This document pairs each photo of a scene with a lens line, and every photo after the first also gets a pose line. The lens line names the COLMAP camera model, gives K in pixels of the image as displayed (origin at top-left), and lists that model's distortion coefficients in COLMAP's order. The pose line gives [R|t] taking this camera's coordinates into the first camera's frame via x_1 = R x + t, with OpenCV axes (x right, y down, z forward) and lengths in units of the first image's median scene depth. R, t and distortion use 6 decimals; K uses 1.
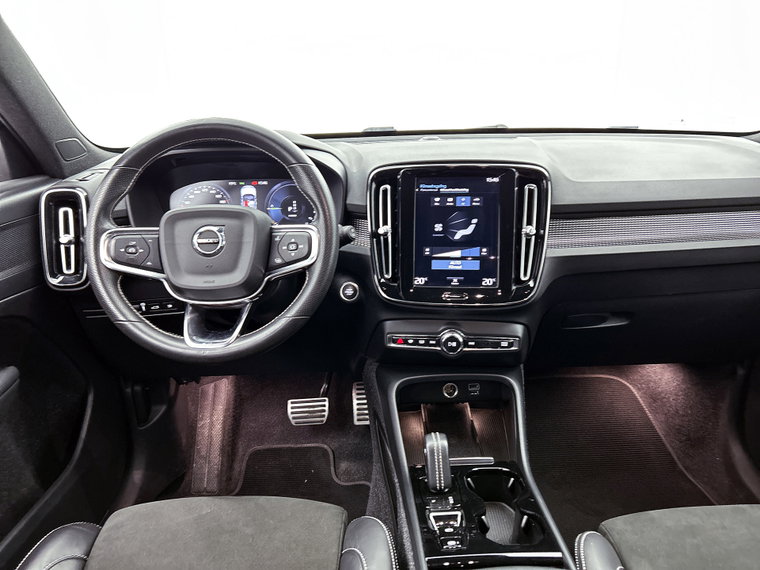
lens RADIAL K [[536.5, 0, 380.0], [0, 536.5, 285.0], [0, 0, 1]] dist [0.001805, 0.000381]
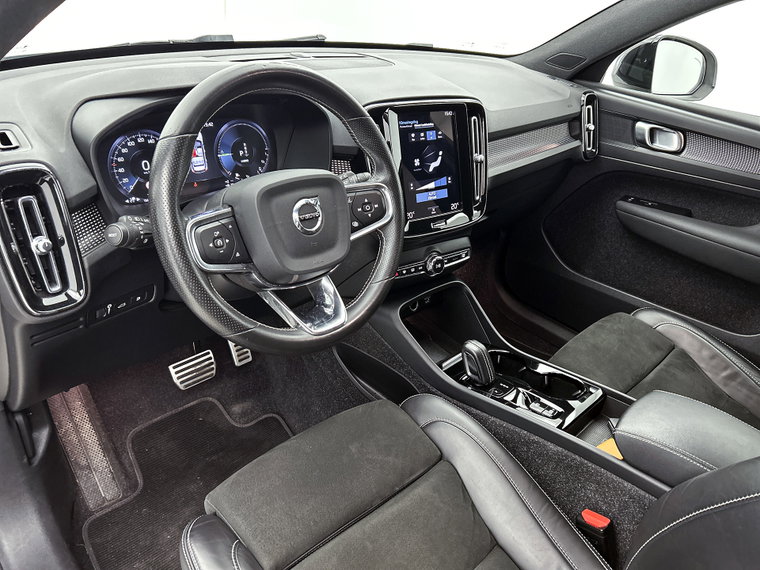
lens RADIAL K [[536.5, 0, 380.0], [0, 536.5, 285.0], [0, 0, 1]] dist [0.001805, 0.000381]
pose [[0.751131, -0.247782, 0.611887, -0.659976], [0.111546, 0.961197, 0.252303, -0.150485], [-0.650660, -0.121259, 0.749625, 0.218308]]
